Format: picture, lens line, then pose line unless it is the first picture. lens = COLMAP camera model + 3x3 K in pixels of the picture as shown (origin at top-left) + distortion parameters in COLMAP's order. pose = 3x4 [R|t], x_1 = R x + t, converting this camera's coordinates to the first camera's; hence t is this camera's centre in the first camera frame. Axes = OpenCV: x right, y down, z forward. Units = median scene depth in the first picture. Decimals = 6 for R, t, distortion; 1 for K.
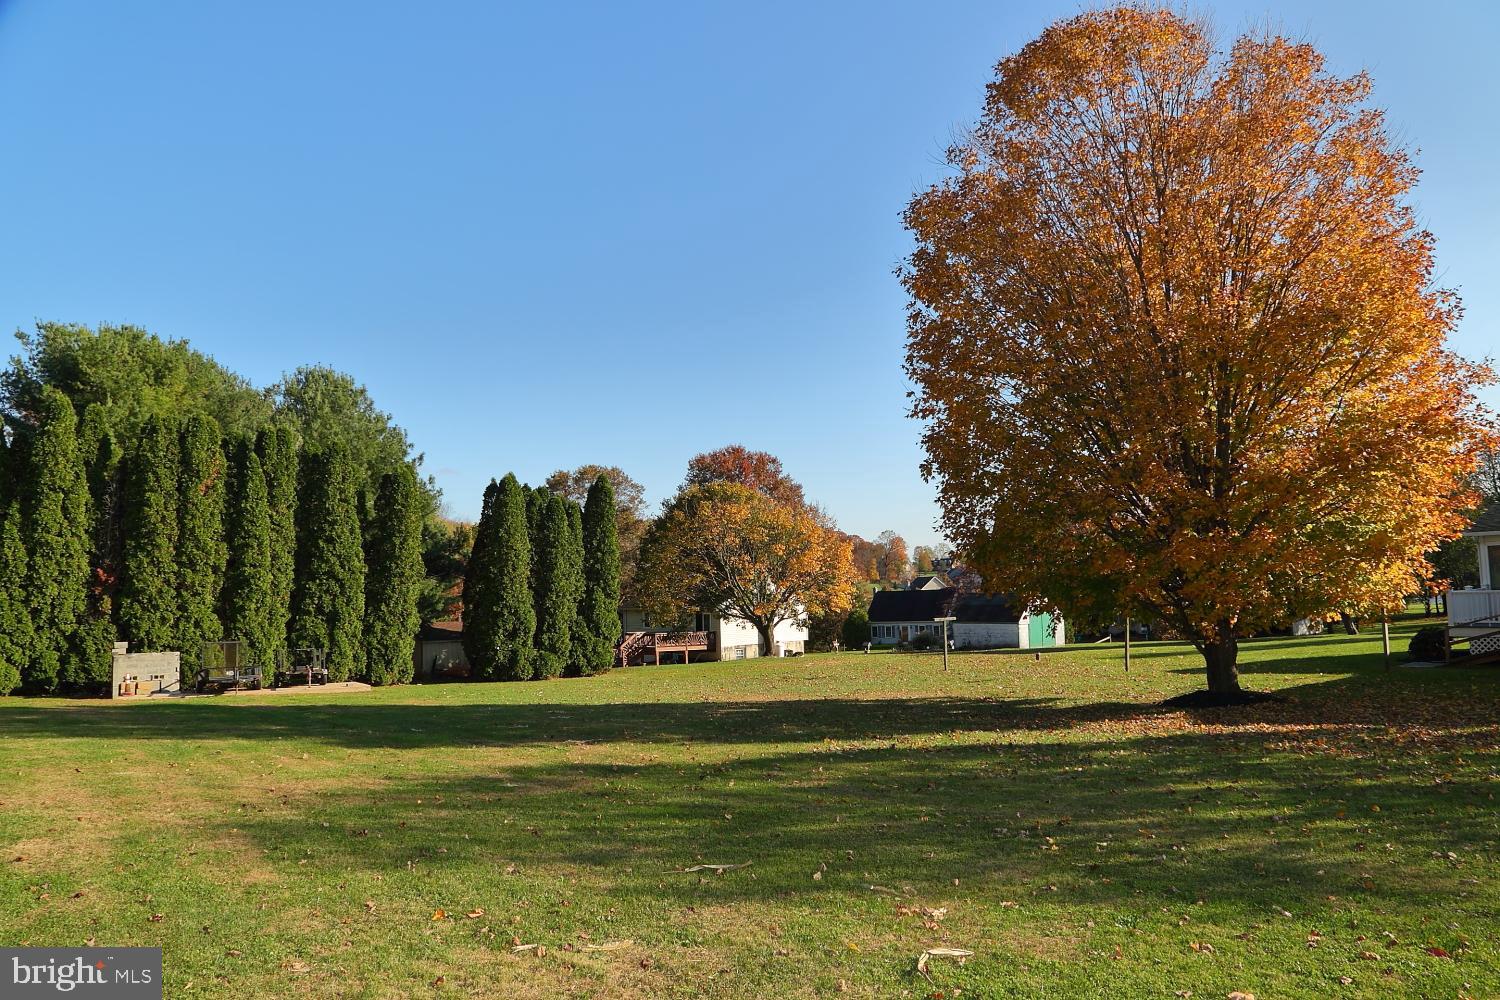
lens RADIAL K [[1018.8, 0, 755.3], [0, 1018.8, 508.4], [0, 0, 1]] dist [-0.130937, 0.073659]
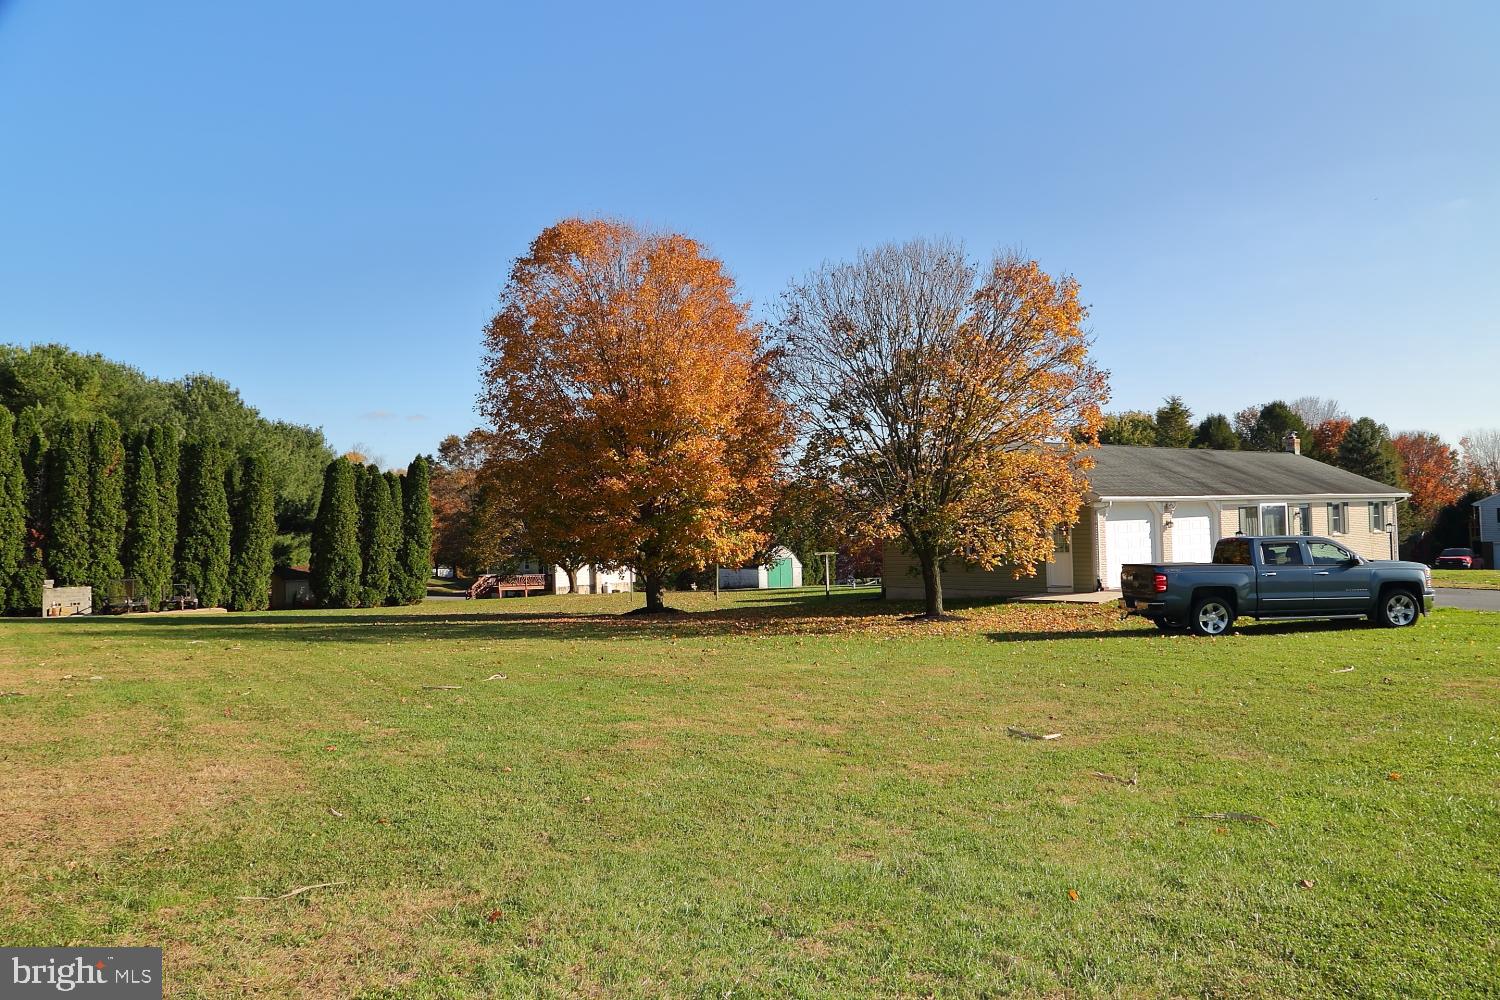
lens RADIAL K [[1018.8, 0, 755.3], [0, 1018.8, 508.4], [0, 0, 1]] dist [-0.130937, 0.073659]
pose [[0.999596, 0.003153, 0.028254, 0.309653], [-0.004652, 0.998576, 0.053151, -0.043727], [-0.028046, -0.053261, 0.998187, -0.399497]]
